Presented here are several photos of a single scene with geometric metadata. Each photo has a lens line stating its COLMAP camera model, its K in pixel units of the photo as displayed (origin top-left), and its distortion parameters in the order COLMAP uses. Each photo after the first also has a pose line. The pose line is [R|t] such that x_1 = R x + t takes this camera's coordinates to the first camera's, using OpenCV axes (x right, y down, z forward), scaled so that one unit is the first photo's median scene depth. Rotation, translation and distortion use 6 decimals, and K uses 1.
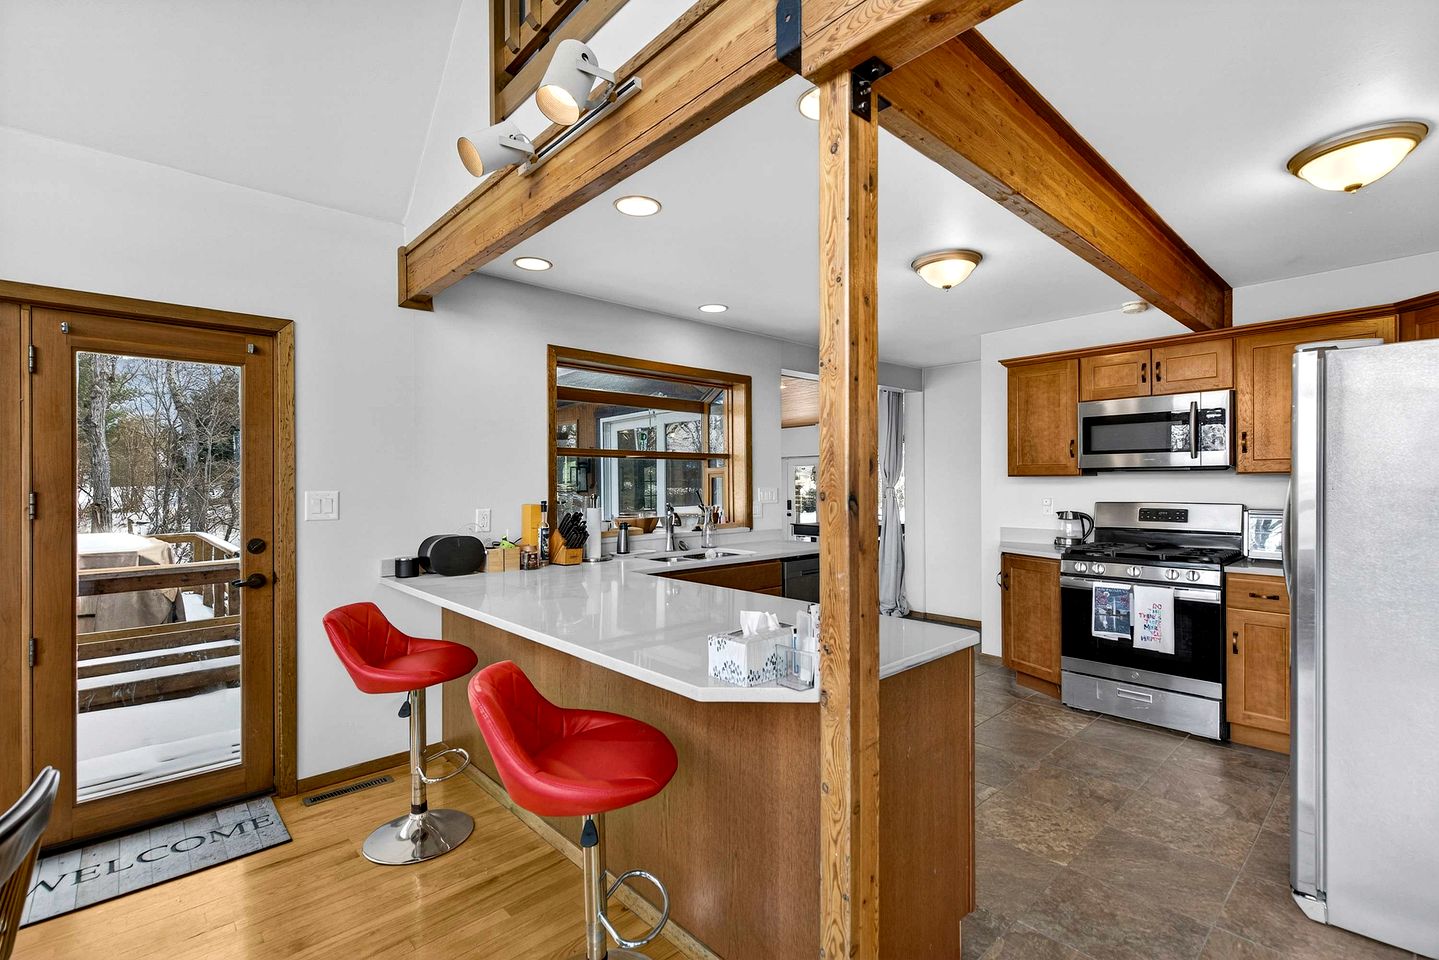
lens RADIAL K [[651.3, 0, 710.7], [0, 651.3, 477.0], [0, 0, 1]] dist [0.000302, 0.000816]
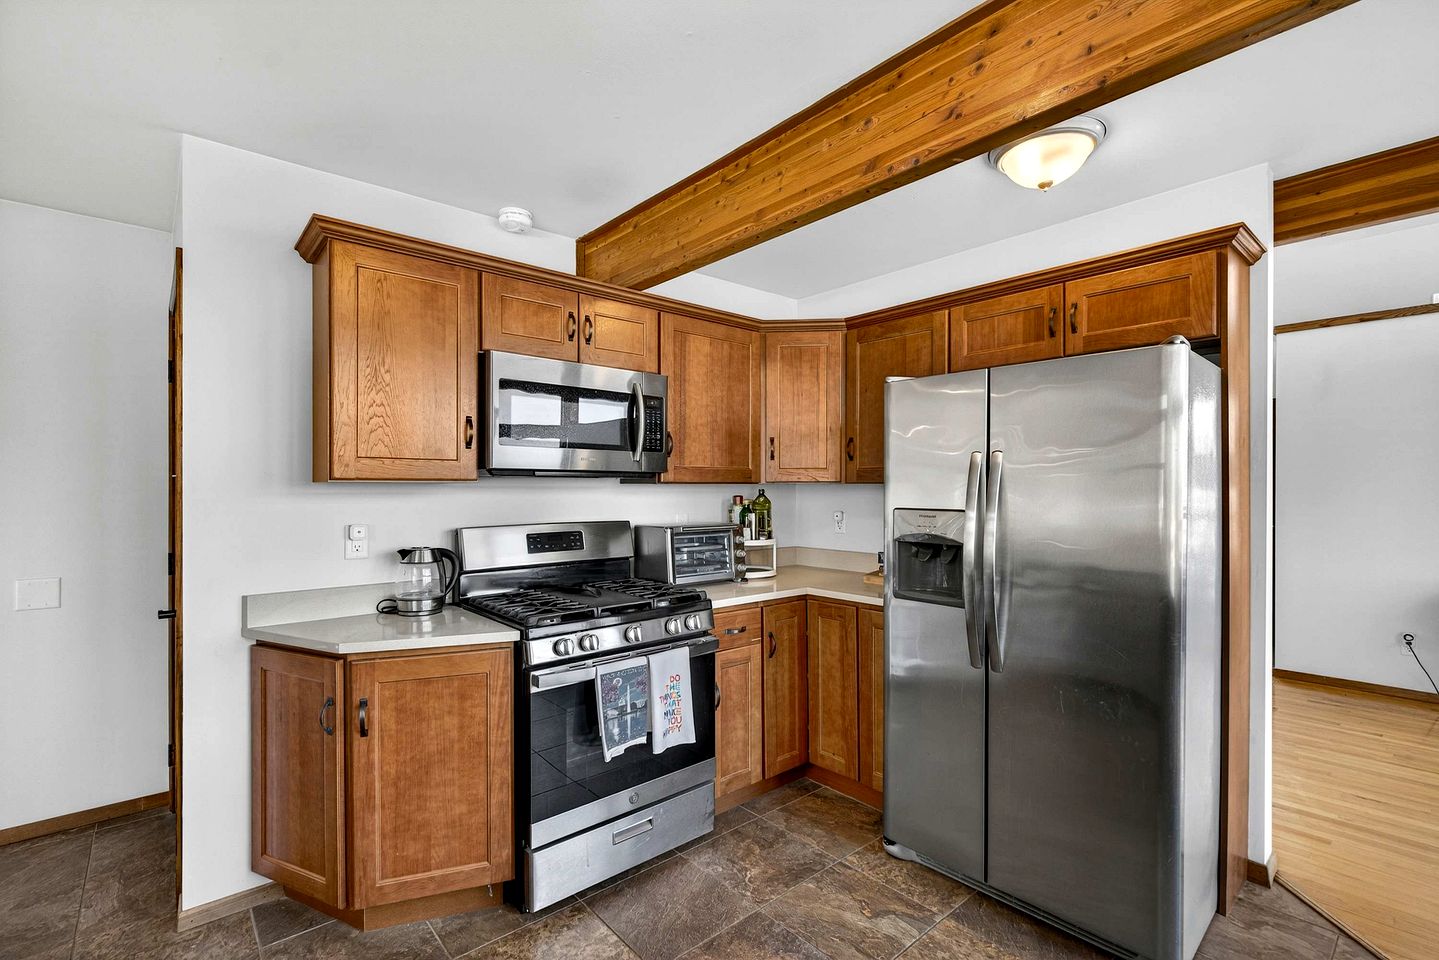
lens RADIAL K [[651.3, 0, 721.8], [0, 651.3, 487.2], [0, 0, 1]] dist [0.000302, 0.000816]
pose [[0.019057, 0.009810, 0.999770, 0.014076], [-0.005077, 0.999940, -0.009715, 0.007661], [-0.999806, -0.004890, 0.019105, 0.868561]]
